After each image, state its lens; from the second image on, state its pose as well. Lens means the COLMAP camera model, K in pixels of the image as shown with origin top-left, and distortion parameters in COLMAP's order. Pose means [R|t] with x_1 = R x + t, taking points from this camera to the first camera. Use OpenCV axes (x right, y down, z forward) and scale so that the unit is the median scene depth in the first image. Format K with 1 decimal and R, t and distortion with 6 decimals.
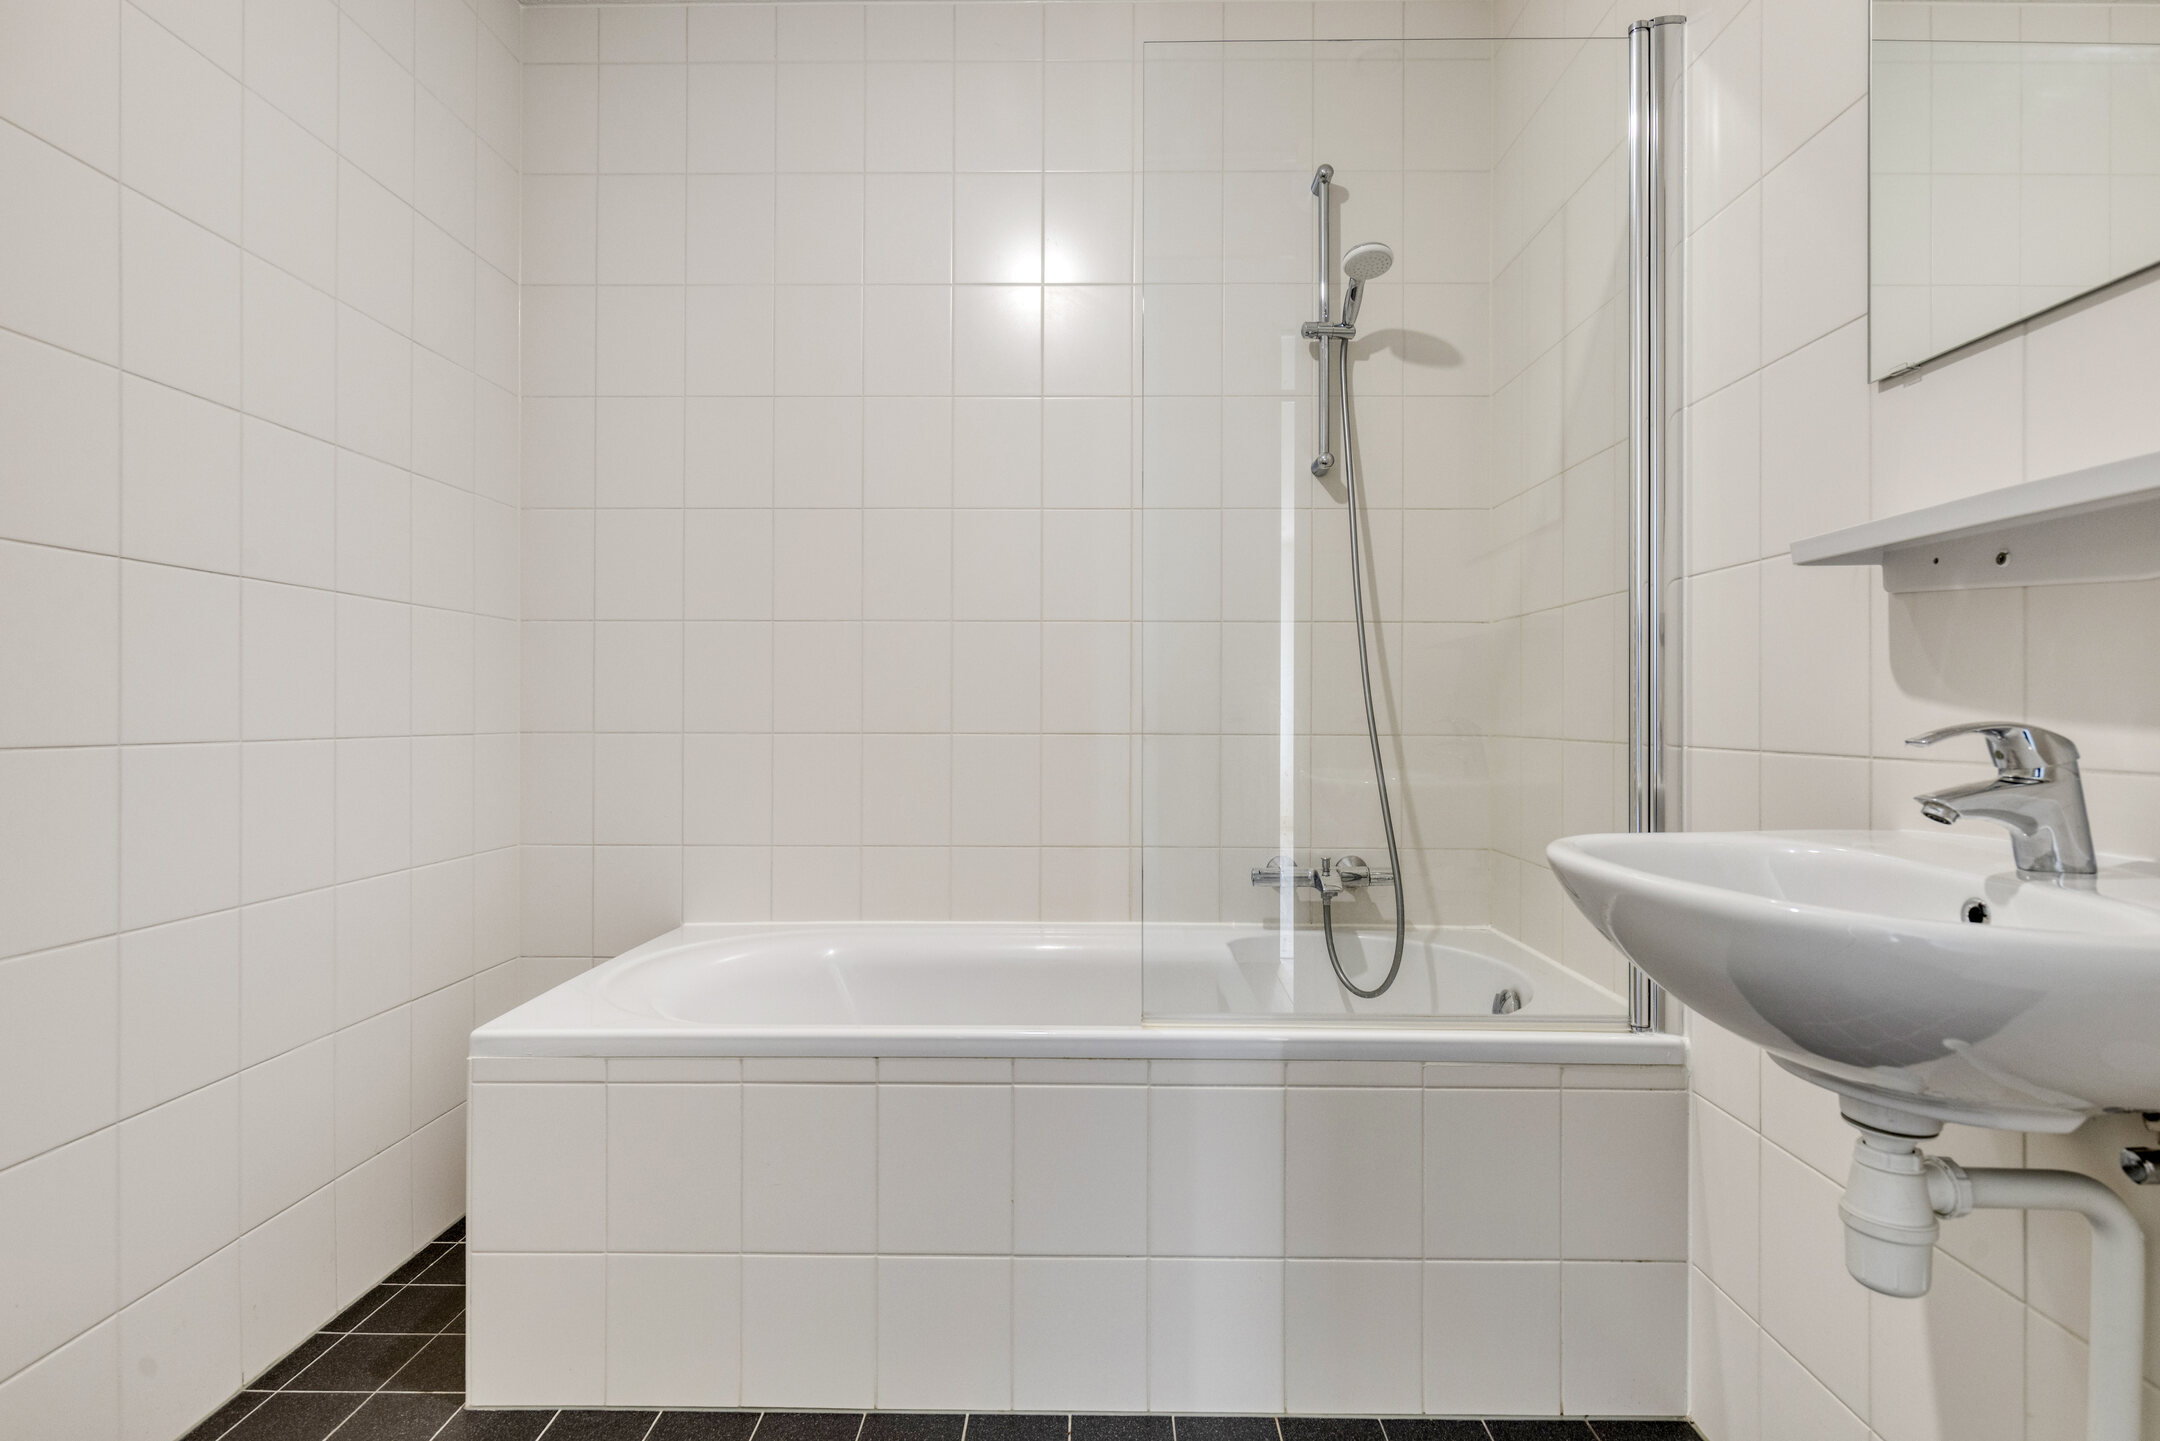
lens RADIAL K [[1132.1, 0, 1080.0], [0, 1132.1, 720.5], [0, 0, 1]] dist [-0.011671, -0.000310]
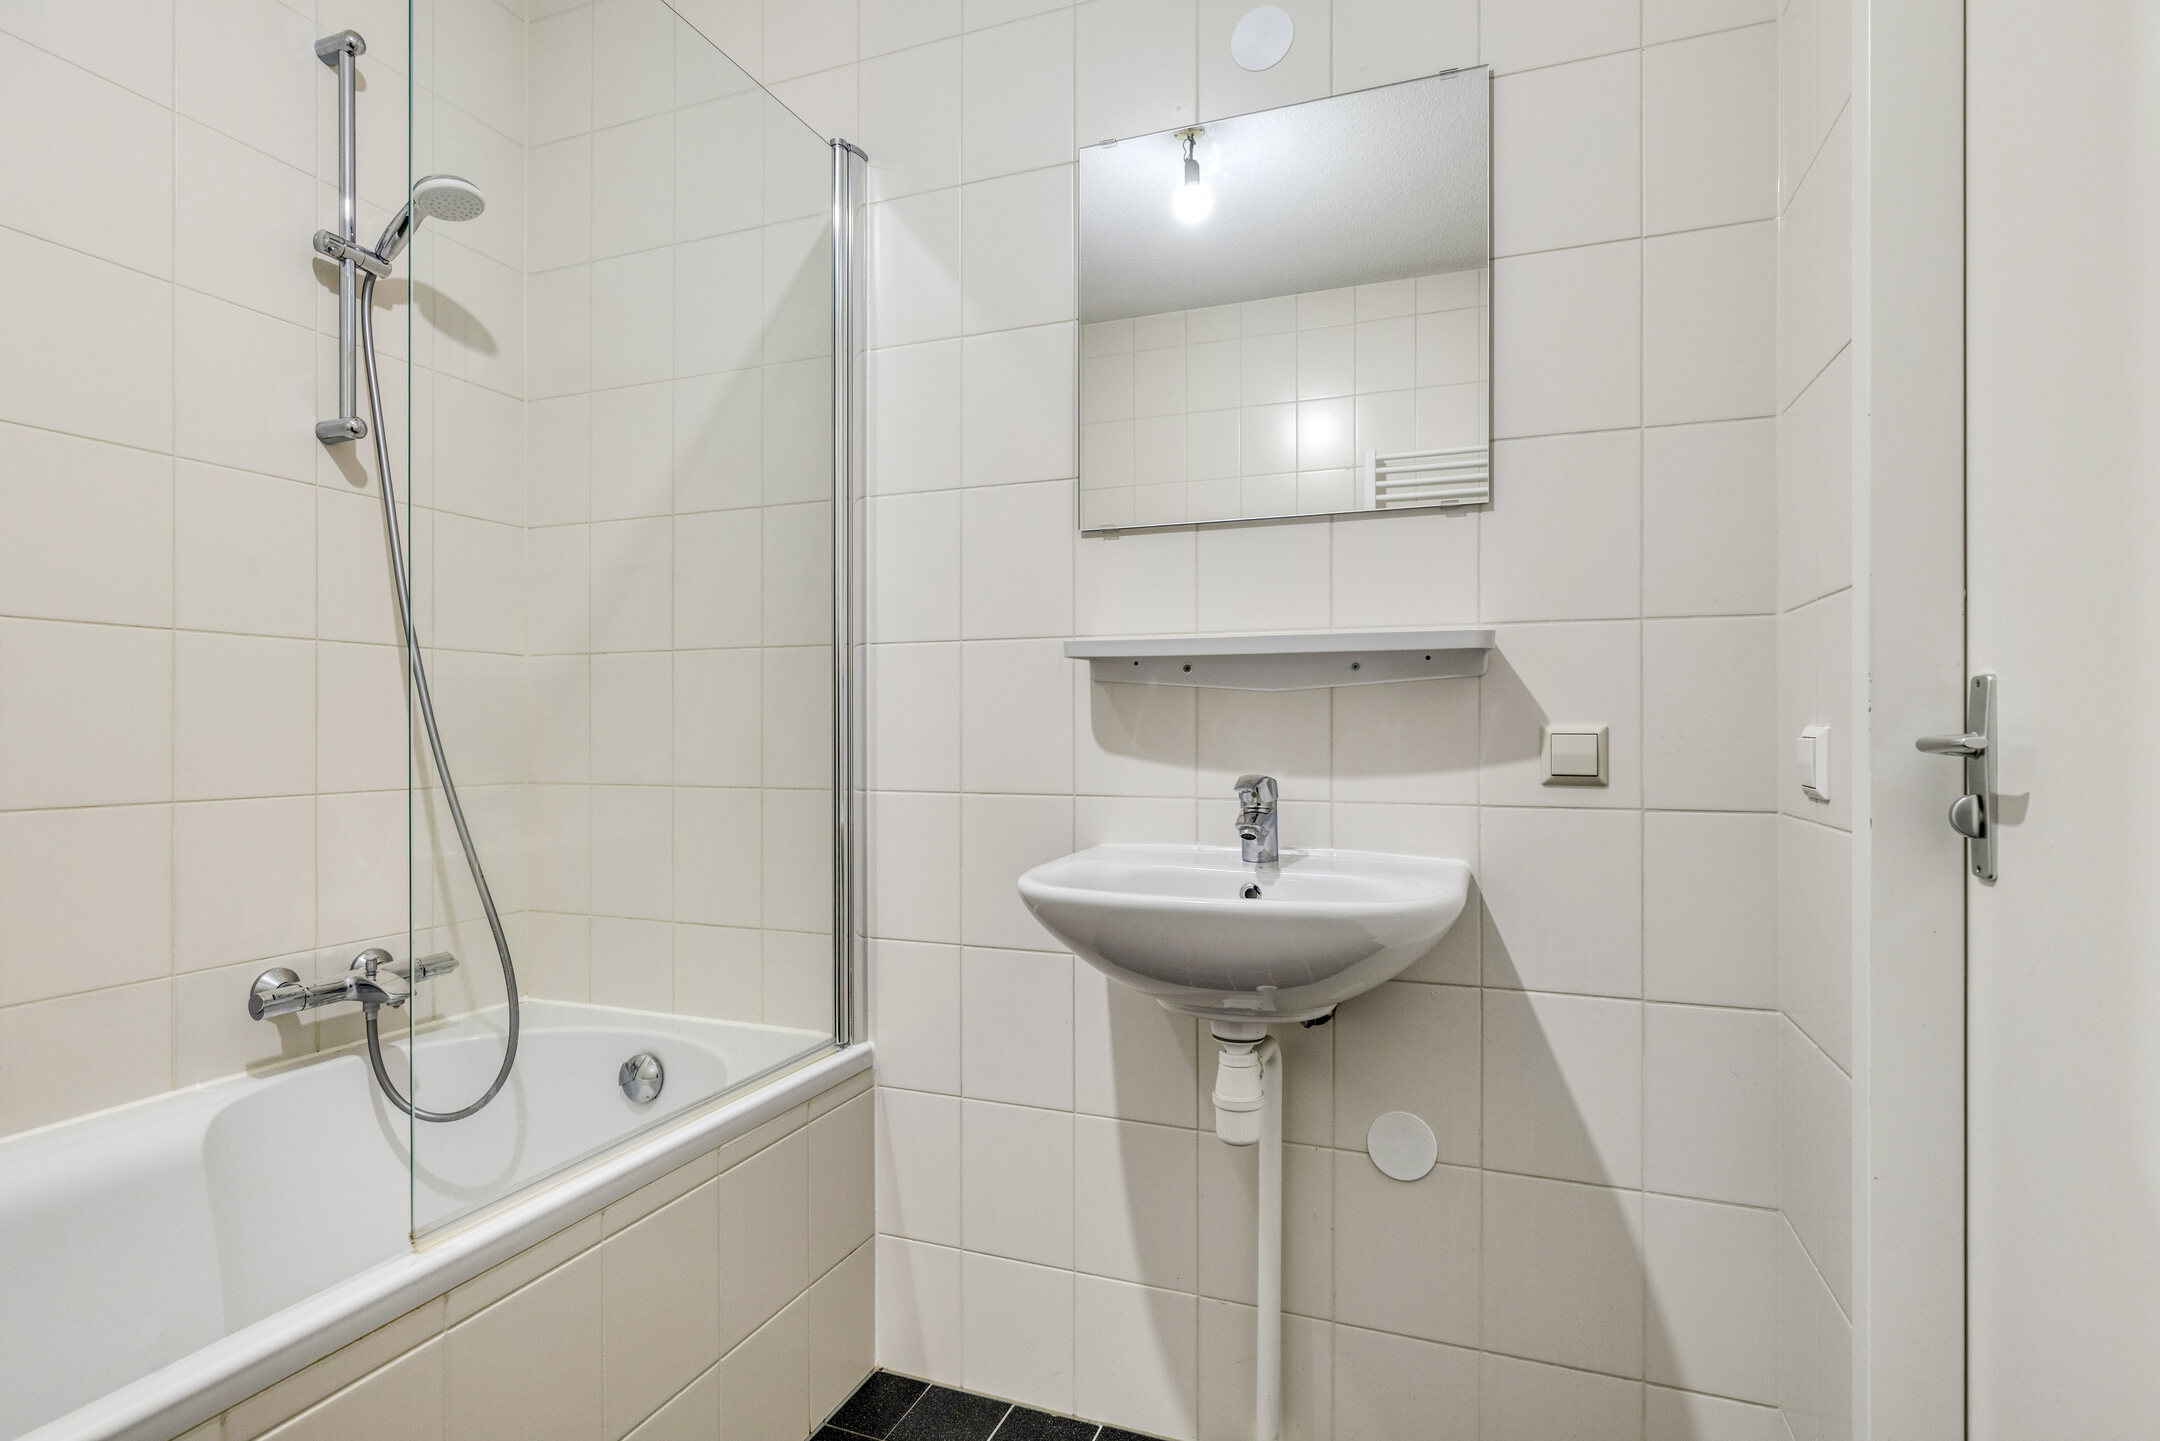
lens RADIAL K [[1132.1, 0, 1080.0], [0, 1132.1, 720.5], [0, 0, 1]] dist [-0.011671, -0.000310]
pose [[0.290928, -0.009690, 0.956696, -0.503188], [0.005425, 0.999949, 0.008478, -0.056564], [-0.956730, 0.002724, 0.290966, 0.452566]]
